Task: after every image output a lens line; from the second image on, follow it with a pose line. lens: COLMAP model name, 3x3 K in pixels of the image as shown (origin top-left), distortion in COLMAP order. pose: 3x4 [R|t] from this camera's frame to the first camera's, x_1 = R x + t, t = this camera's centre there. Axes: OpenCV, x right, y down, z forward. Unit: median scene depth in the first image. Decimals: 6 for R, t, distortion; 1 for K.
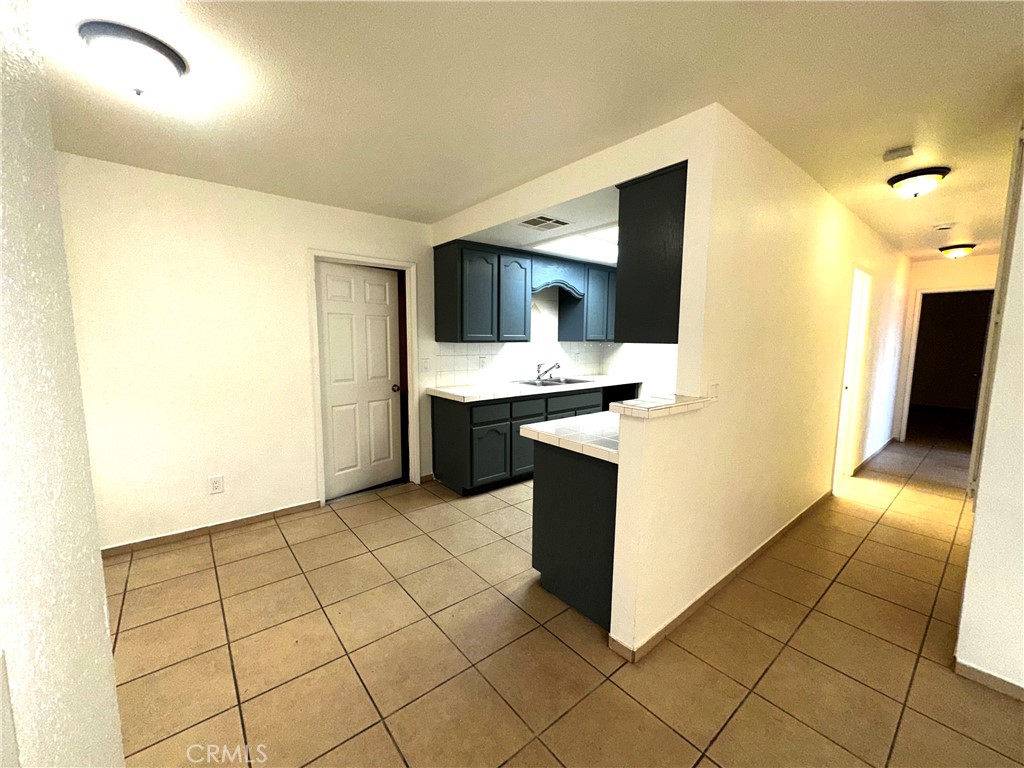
lens RADIAL K [[408.1, 0, 512.0], [0, 408.1, 384.0], [0, 0, 1]] dist [-0.002923, 0.000615]
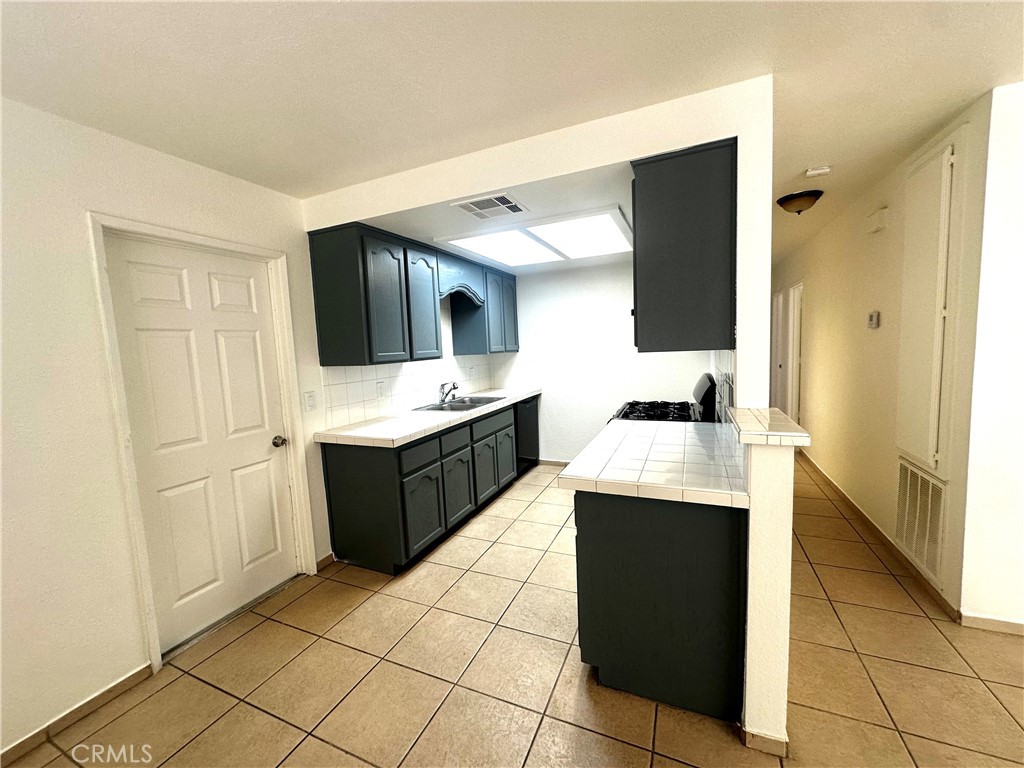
lens RADIAL K [[408.1, 0, 512.0], [0, 408.1, 384.0], [0, 0, 1]] dist [-0.002923, 0.000615]
pose [[0.892308, -0.089869, 0.442392, -0.225115], [0.102917, 0.994675, -0.005523, -0.038356], [-0.439539, 0.050458, 0.896805, 0.244257]]
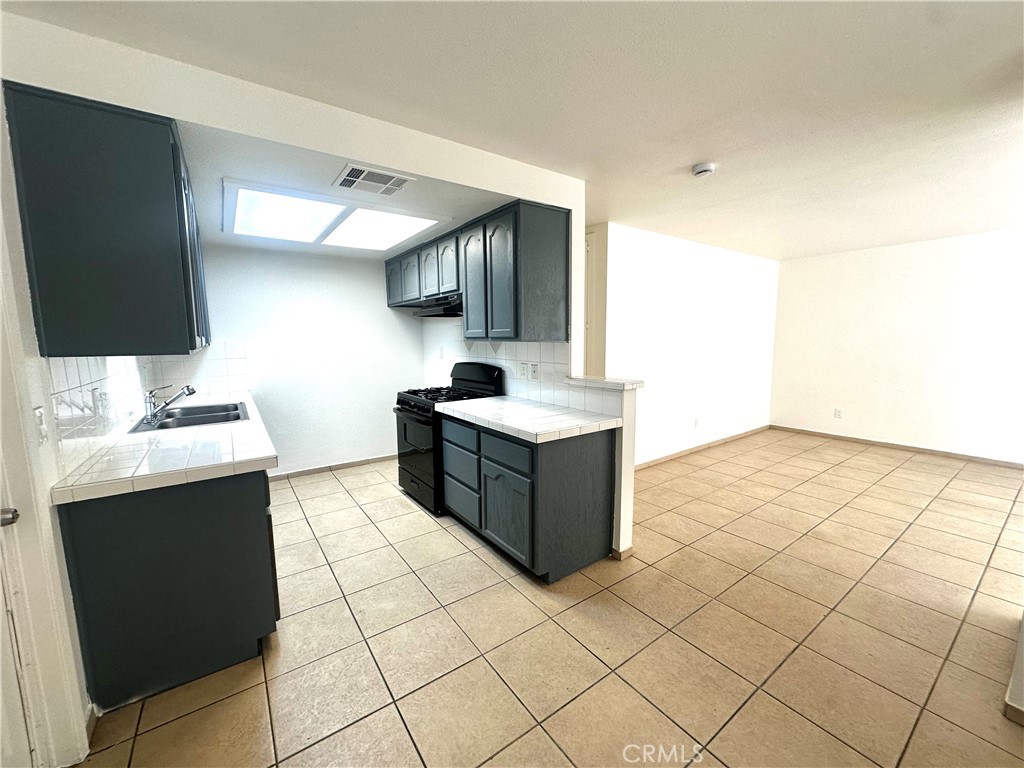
lens RADIAL K [[406.2, 0, 512.0], [0, 406.2, 384.0], [0, 0, 1]] dist [-0.001069, 0.000122]
pose [[0.070481, -0.123593, 0.989827, -0.558007], [0.123432, 0.985749, 0.114295, -0.075851], [-0.989847, 0.114121, 0.084732, 0.612231]]
